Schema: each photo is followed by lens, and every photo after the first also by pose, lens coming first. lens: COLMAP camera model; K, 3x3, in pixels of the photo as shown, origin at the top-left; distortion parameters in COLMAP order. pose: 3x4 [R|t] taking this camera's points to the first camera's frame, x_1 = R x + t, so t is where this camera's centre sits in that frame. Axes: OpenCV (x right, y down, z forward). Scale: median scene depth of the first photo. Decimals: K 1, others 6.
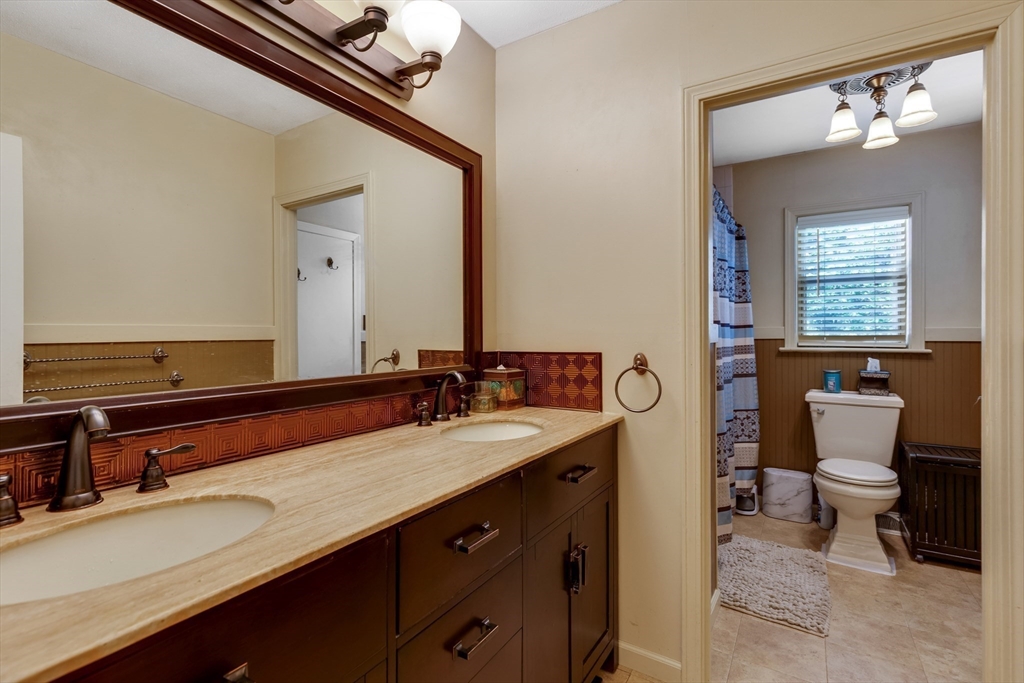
lens RADIAL K [[477.5, 0, 513.3], [0, 477.5, 334.6], [0, 0, 1]] dist [0.008142, 0.000005]
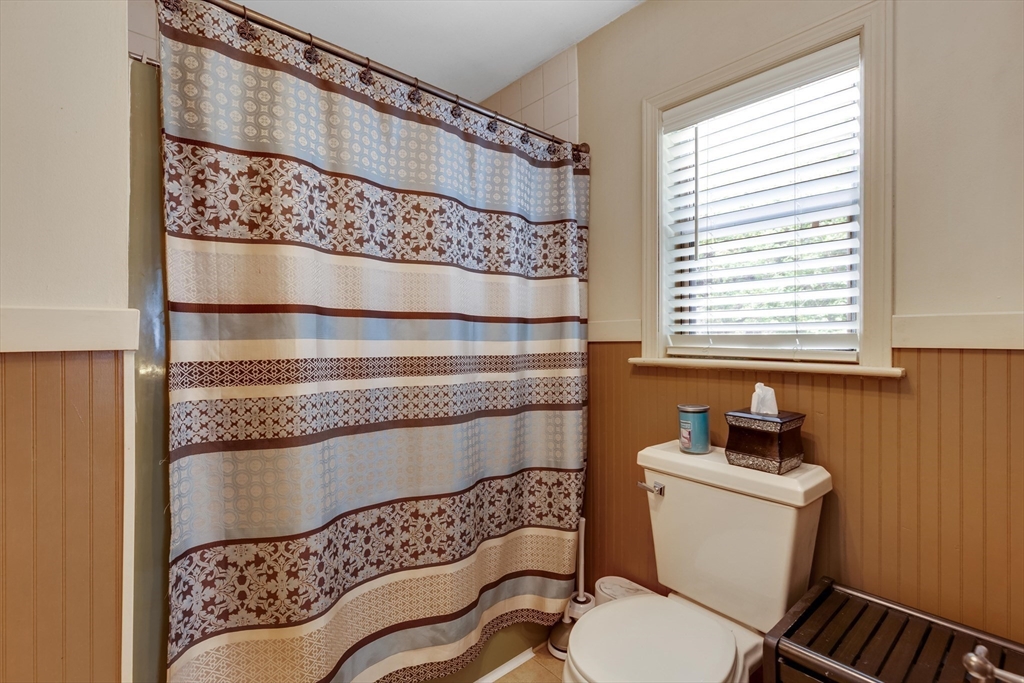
lens RADIAL K [[477.5, 0, 513.3], [0, 477.5, 334.6], [0, 0, 1]] dist [0.008142, 0.000005]
pose [[0.955767, -0.002853, -0.294109, 0.606877], [0.003290, 0.999994, 0.000992, 0.000182], [0.294105, -0.001916, 0.955771, 0.458693]]
